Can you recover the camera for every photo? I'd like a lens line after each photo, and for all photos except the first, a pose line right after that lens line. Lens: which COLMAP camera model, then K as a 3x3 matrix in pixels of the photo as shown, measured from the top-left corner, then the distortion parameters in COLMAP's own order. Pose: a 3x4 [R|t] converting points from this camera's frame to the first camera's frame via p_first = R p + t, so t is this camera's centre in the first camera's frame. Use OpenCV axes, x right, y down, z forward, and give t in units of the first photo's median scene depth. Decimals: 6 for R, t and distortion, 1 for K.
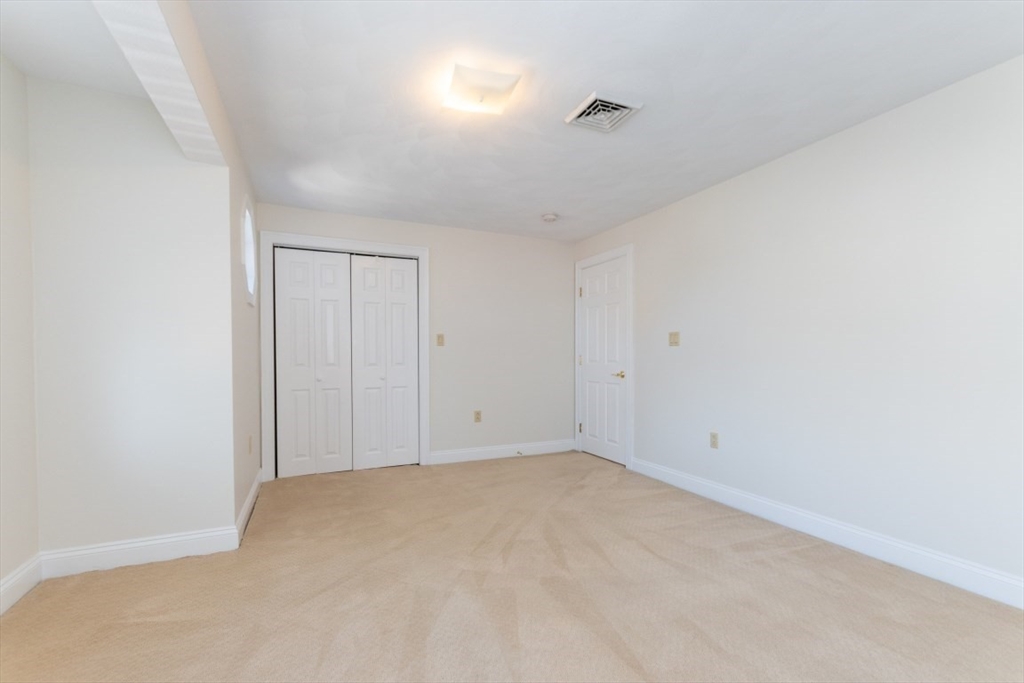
lens RADIAL K [[444.5, 0, 511.5], [0, 444.5, 352.1], [0, 0, 1]] dist [0.001127, -0.000804]
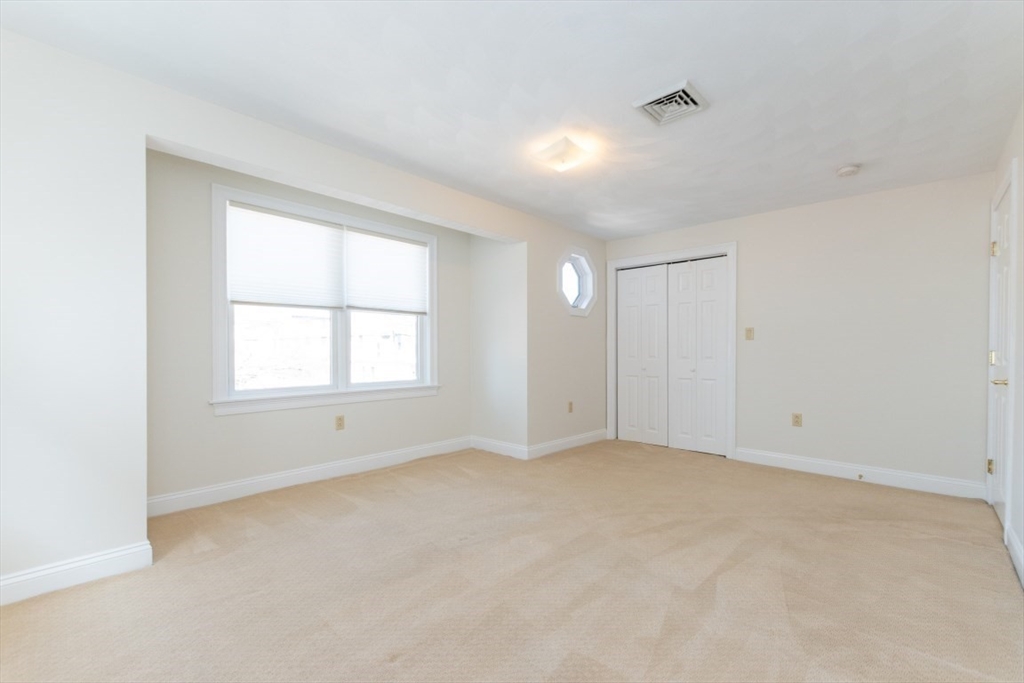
lens RADIAL K [[444.5, 0, 511.5], [0, 444.5, 352.1], [0, 0, 1]] dist [0.001127, -0.000804]
pose [[0.373297, 0.008050, -0.927677, 0.575206], [0.006625, 0.999914, 0.011343, -0.002083], [0.927688, -0.010380, 0.373211, 0.171756]]
